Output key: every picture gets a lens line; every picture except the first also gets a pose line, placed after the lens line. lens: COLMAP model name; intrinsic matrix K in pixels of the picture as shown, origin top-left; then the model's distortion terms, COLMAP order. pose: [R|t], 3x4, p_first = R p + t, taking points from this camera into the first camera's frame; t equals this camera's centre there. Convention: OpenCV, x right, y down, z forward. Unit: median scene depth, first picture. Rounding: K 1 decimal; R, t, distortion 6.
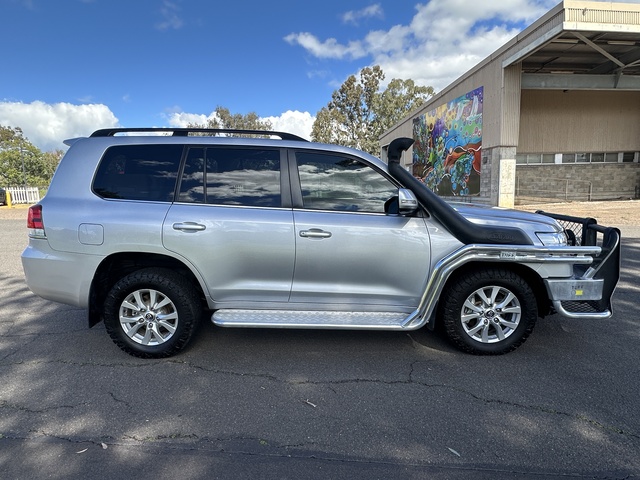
lens RADIAL K [[384.8, 0, 320.0], [0, 384.8, 240.0], [0, 0, 1]] dist [0.003608, 0.000706]
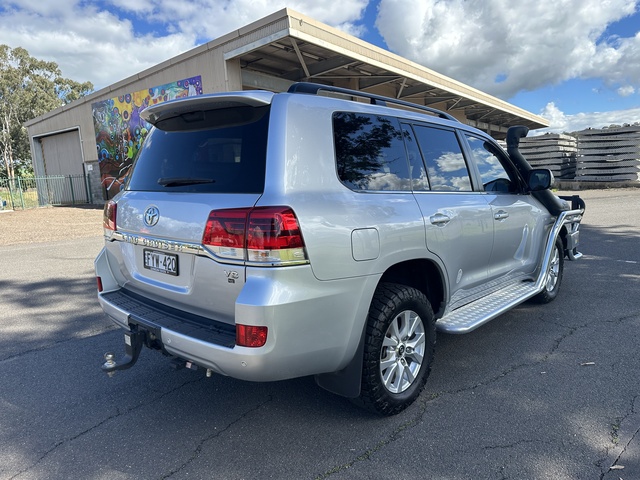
lens RADIAL K [[451.5, 0, 320.0], [0, 451.5, 240.0], [0, 0, 1]] dist [-0.005487, -0.000534]
pose [[0.675148, -0.118619, 0.728083, -0.261819], [0.139021, 0.989761, 0.032338, -0.012319], [-0.724464, 0.079386, 0.684726, 0.120186]]
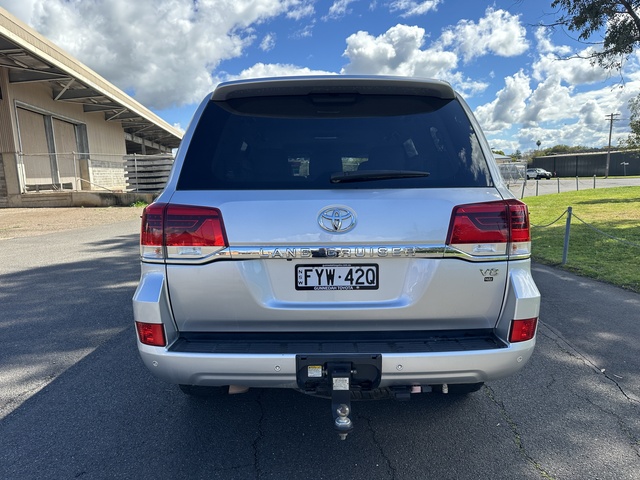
lens RADIAL K [[462.3, 0, 320.0], [0, 462.3, 240.0], [0, 0, 1]] dist [-0.006918, -0.005105]
pose [[-0.009533, -0.114452, 0.993383, -0.310103], [0.165112, 0.979612, 0.114449, -0.032525], [-0.986229, 0.165110, 0.009559, 0.269657]]
